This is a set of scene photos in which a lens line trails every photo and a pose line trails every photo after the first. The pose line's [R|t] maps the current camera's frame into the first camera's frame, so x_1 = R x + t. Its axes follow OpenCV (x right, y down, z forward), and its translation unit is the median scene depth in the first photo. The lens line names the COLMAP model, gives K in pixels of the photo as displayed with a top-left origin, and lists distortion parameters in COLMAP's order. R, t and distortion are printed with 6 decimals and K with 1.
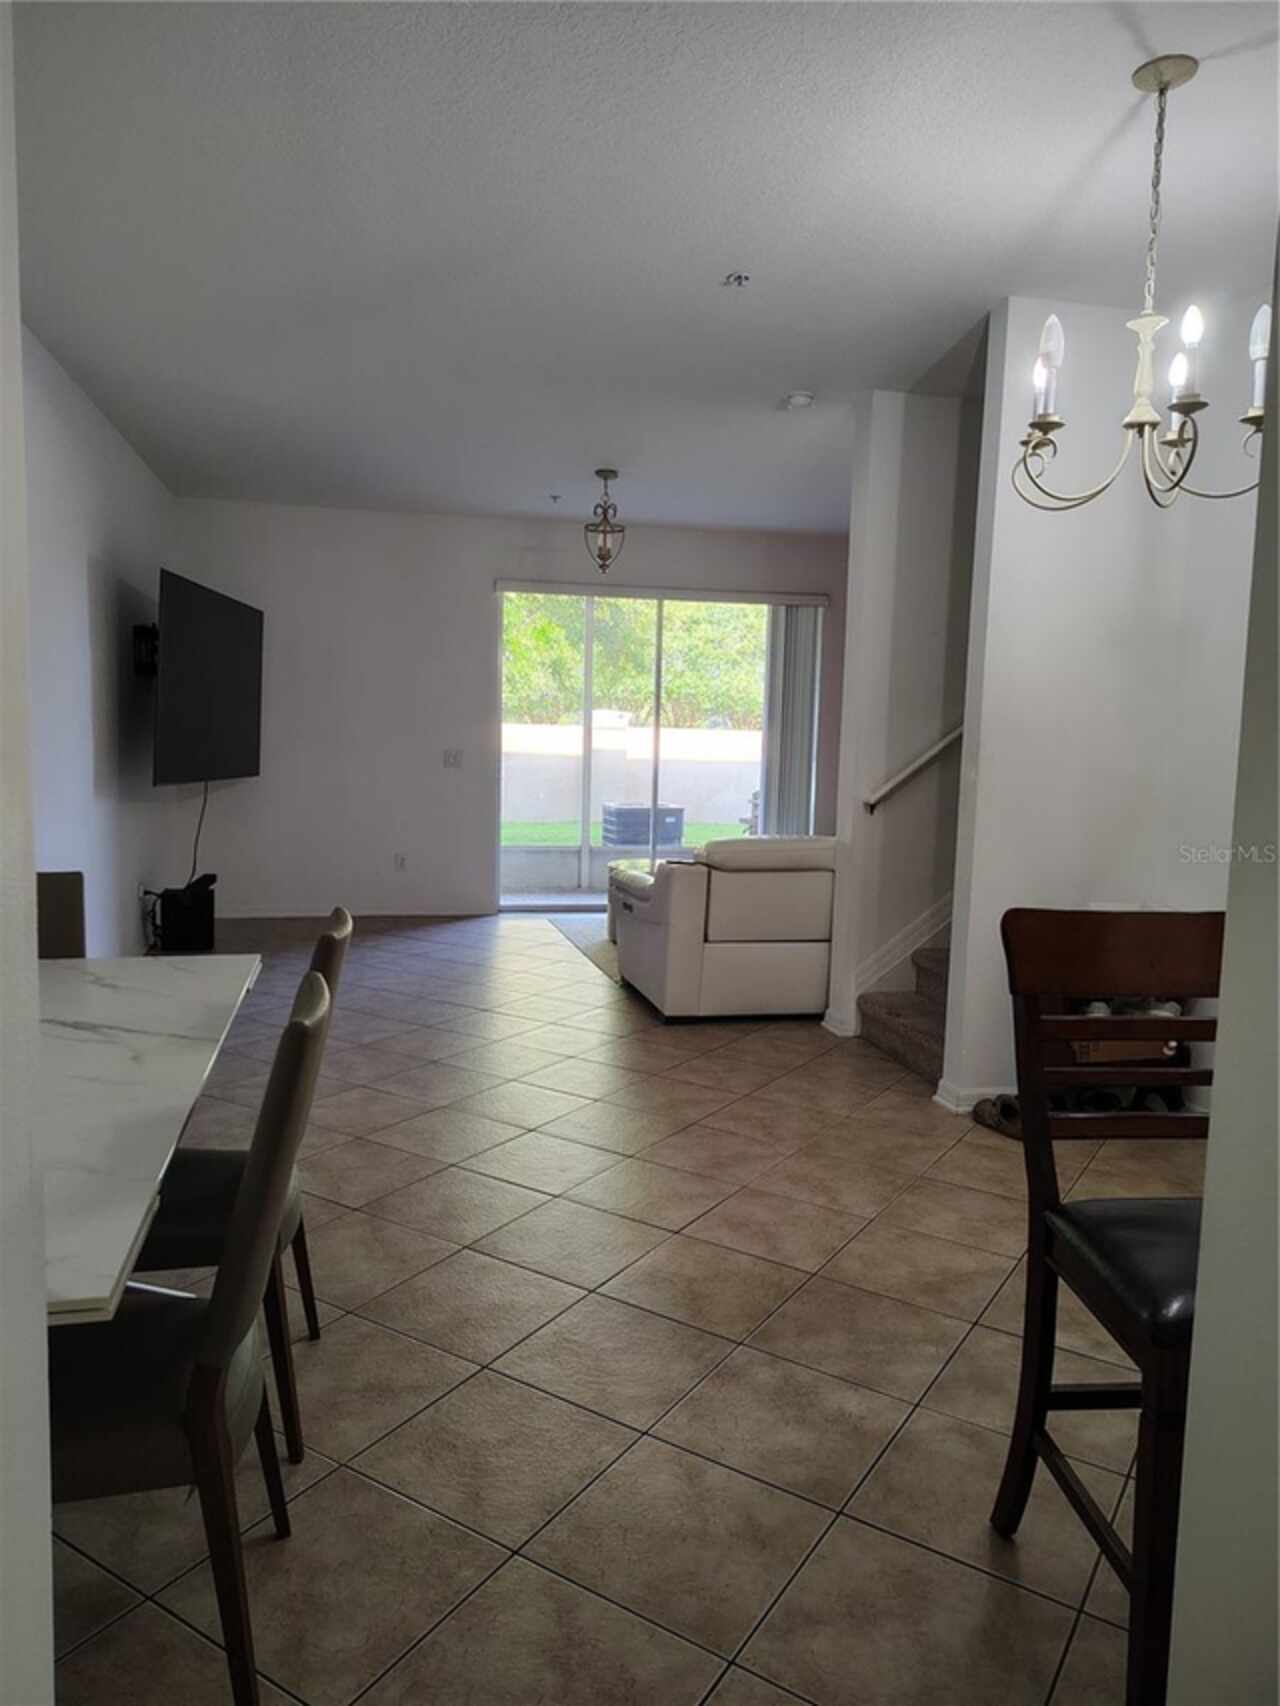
lens RADIAL K [[1189.9, 0, 640.7], [0, 1189.9, 849.9], [0, 0, 1]] dist [0.046366, -0.049637]
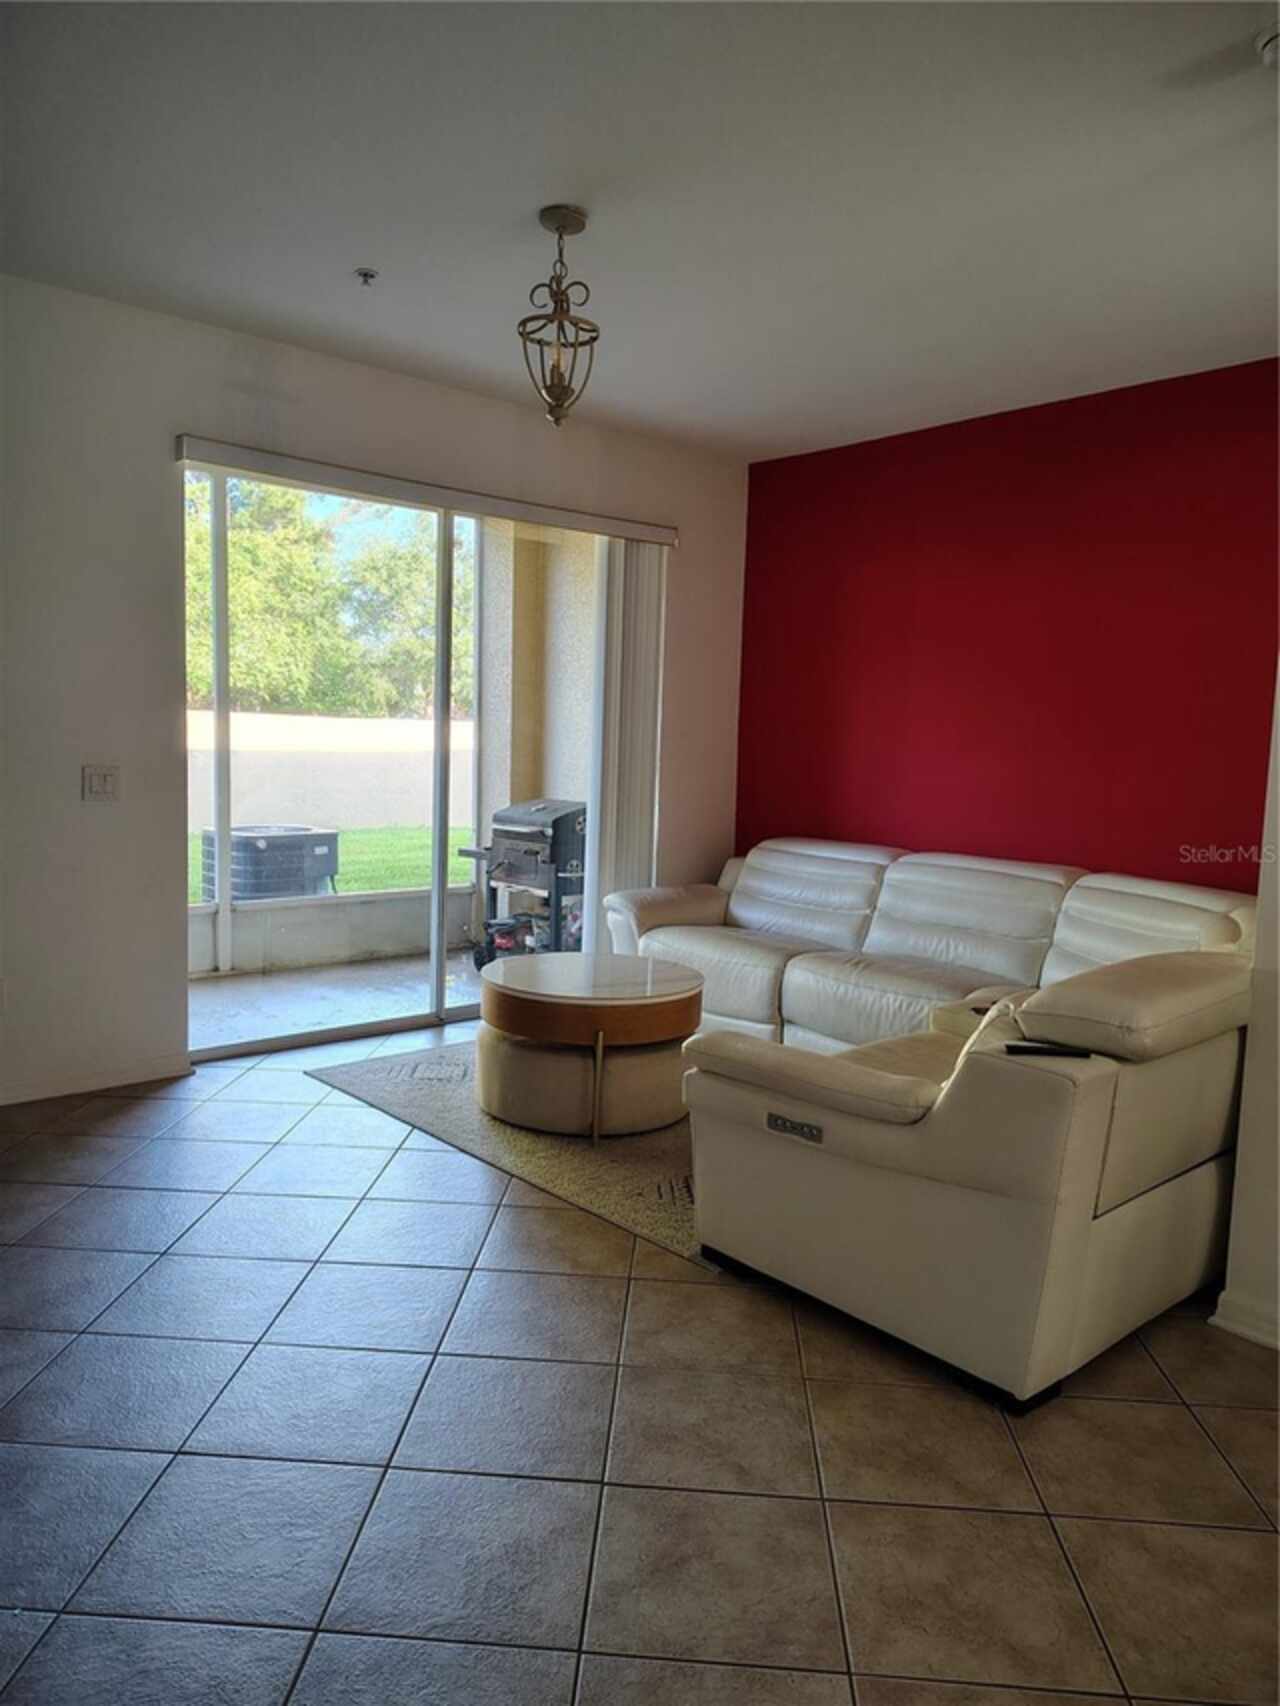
lens RADIAL K [[1189.9, 0, 640.7], [0, 1189.9, 849.9], [0, 0, 1]] dist [0.046366, -0.049637]
pose [[0.875568, -0.040838, 0.481366, -0.192692], [0.031956, 0.999134, 0.026639, -0.051112], [-0.482037, -0.007942, 0.876115, 0.421376]]
